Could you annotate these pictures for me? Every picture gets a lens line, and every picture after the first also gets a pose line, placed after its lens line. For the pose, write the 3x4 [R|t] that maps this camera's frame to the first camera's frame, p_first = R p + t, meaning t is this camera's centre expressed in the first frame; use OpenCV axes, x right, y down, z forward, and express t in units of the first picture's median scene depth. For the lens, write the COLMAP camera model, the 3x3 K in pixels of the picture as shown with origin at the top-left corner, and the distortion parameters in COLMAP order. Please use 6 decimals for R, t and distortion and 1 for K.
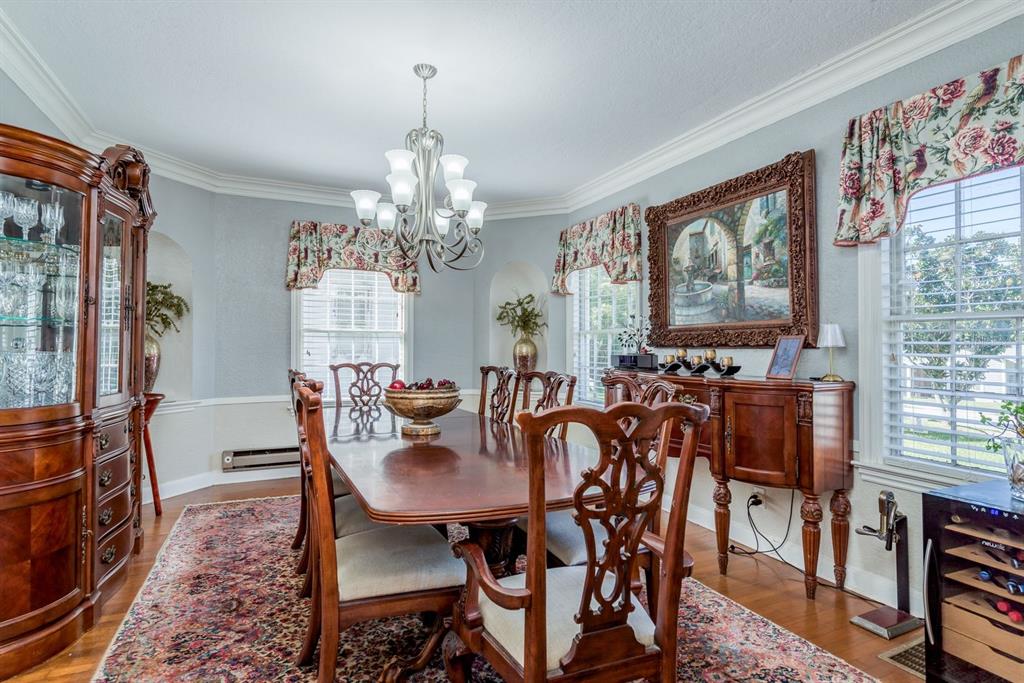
lens RADIAL K [[521.1, 0, 519.0], [0, 521.1, 333.4], [0, 0, 1]] dist [0.018489, -0.006038]
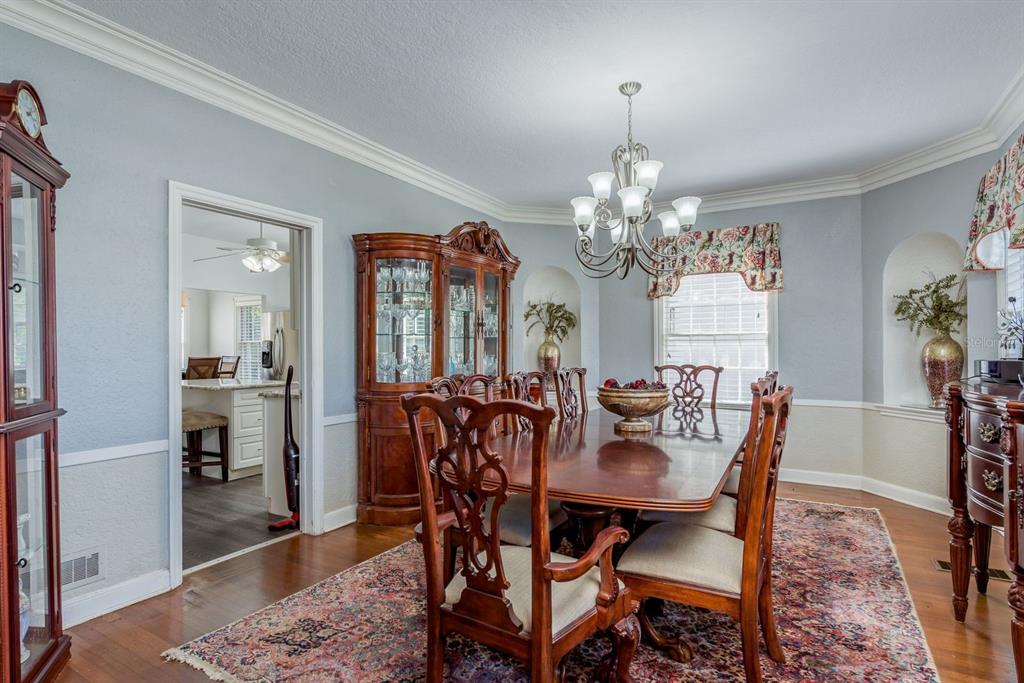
lens RADIAL K [[521.1, 0, 514.8], [0, 521.1, 347.6], [0, 0, 1]] dist [0.018489, -0.006038]
pose [[0.567367, -0.006845, -0.823437, 0.362682], [0.023910, 0.999681, 0.008164, 0.005101], [0.823118, -0.024320, 0.567349, 0.129035]]
